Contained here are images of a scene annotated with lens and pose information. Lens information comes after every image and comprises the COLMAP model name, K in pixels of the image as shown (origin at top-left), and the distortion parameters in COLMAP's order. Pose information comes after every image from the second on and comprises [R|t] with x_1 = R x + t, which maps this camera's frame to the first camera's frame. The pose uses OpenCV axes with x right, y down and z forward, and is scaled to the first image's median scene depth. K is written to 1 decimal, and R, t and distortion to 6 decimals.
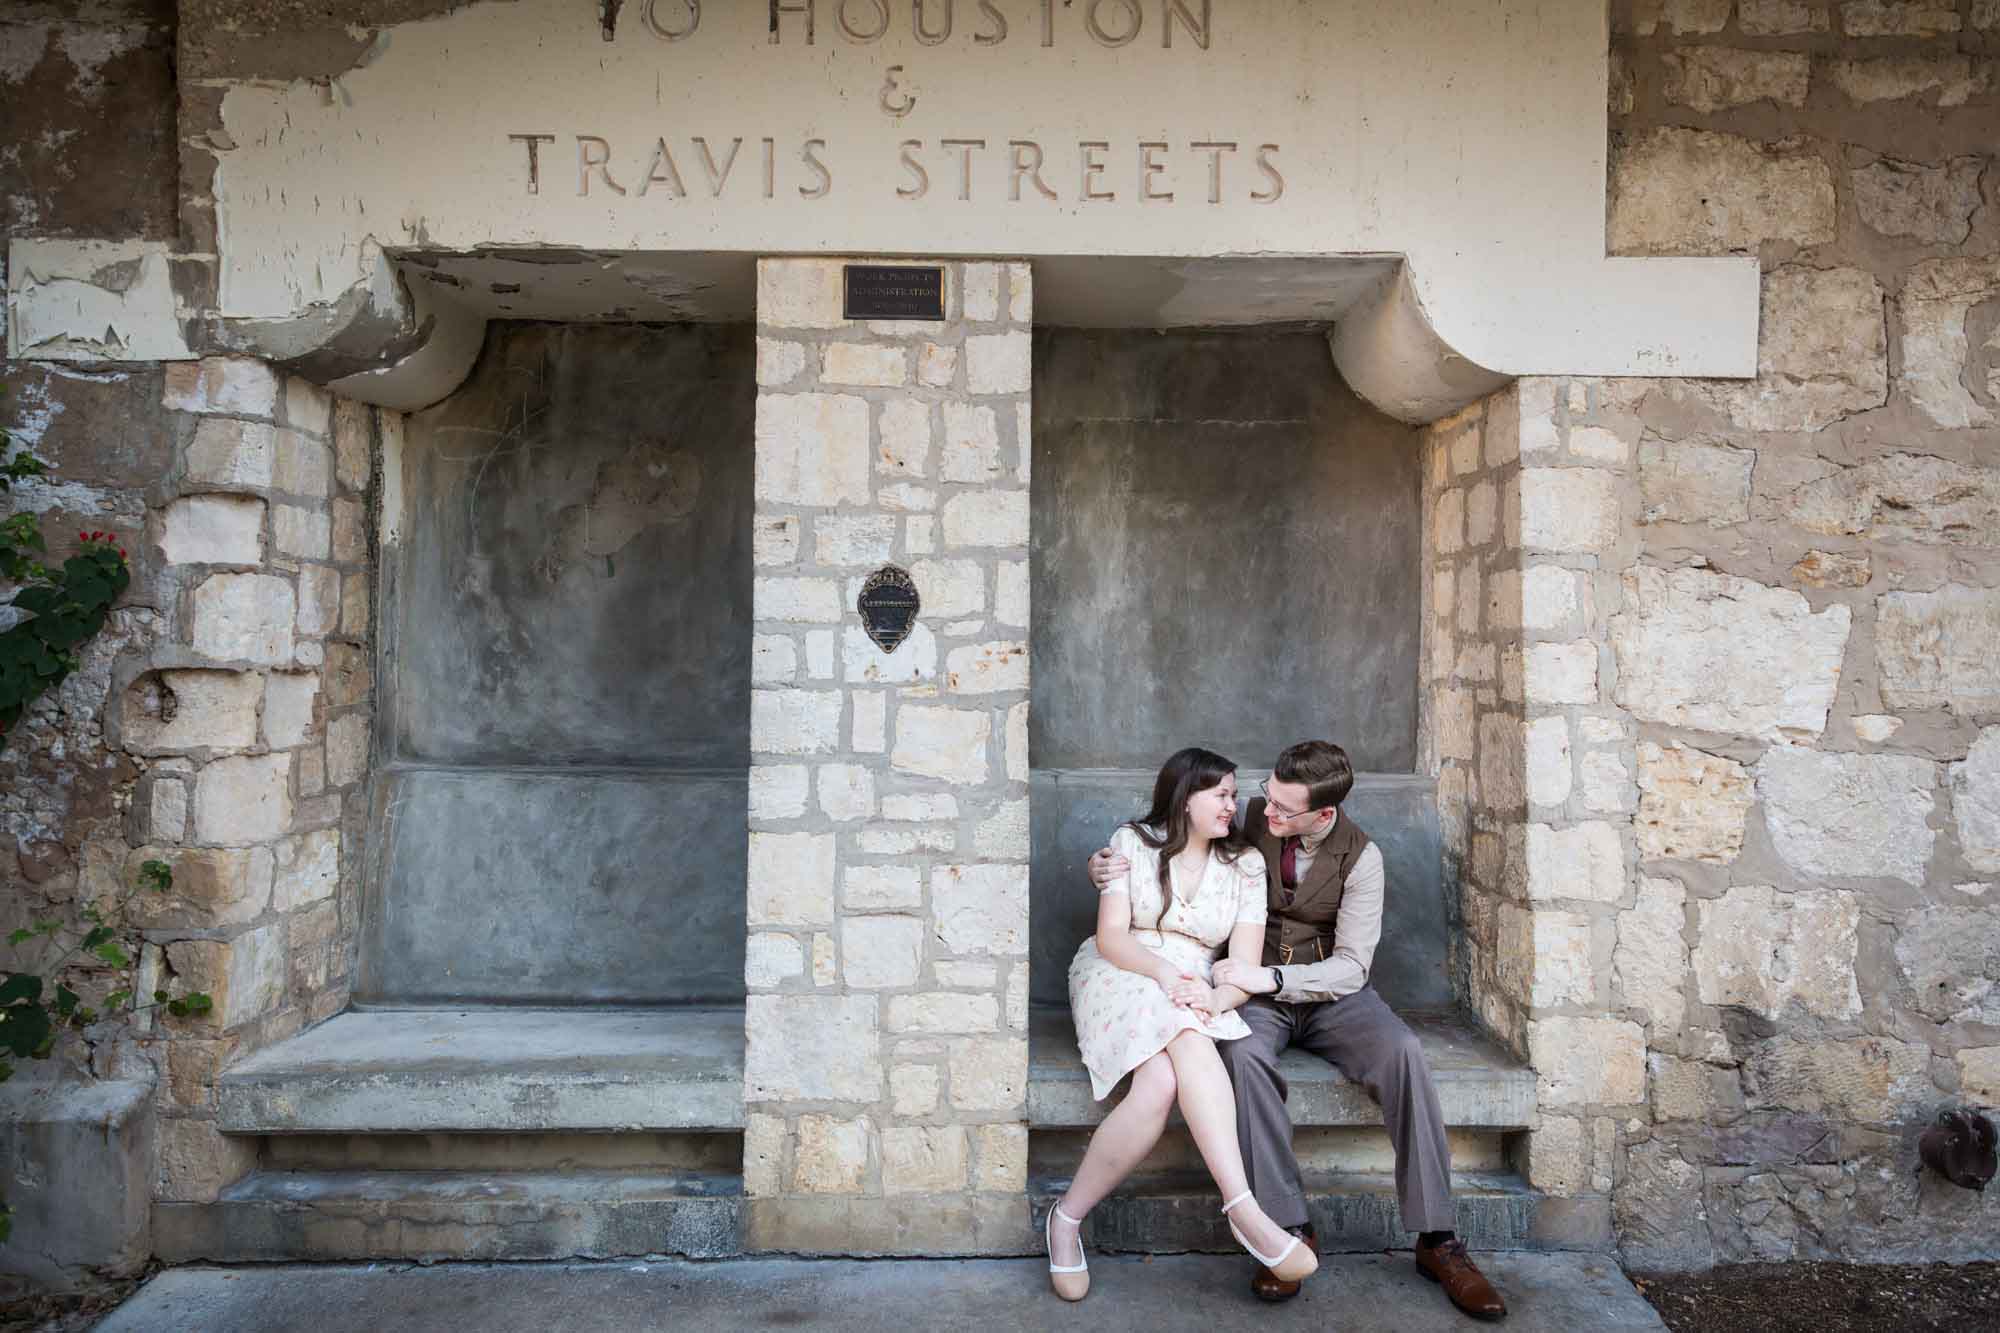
lens RADIAL K [[1427.0, 0, 1000.0], [0, 1427.0, 666.5], [0, 0, 1]] dist [0.005460, 0.000733]
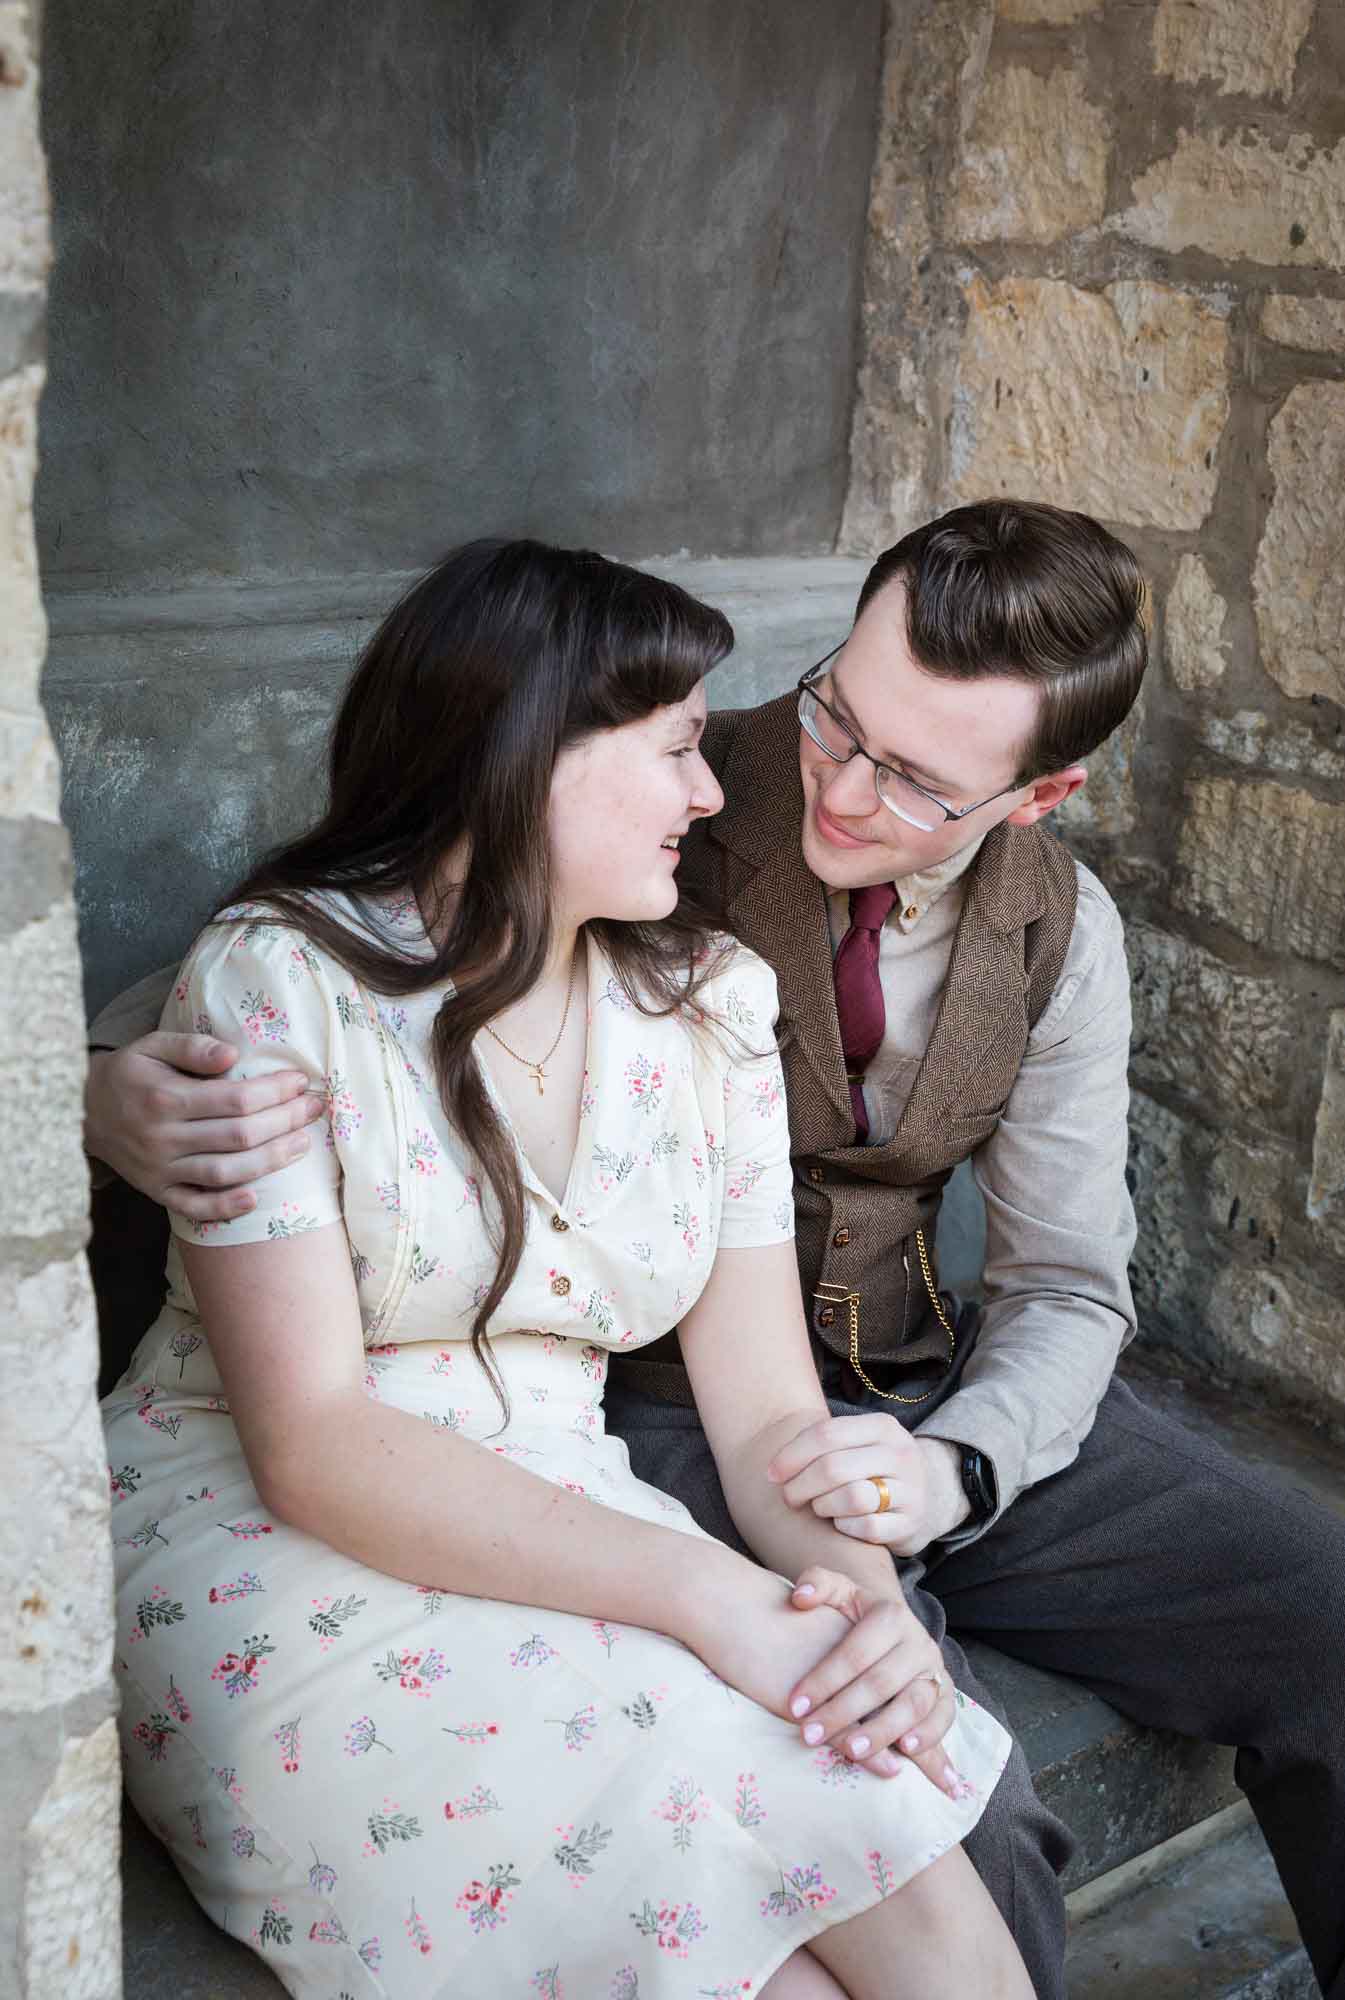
lens RADIAL K [[2701.2, 0, 672.5], [0, 2701.2, 1000.0], [0, 0, 1]] dist [-0.127089, 0.004006]
pose [[0.767059, -0.147413, 0.624412, -0.141136], [-0.045203, 0.958410, 0.281793, 0.007351], [-0.639983, -0.244378, 0.728493, 0.746156]]
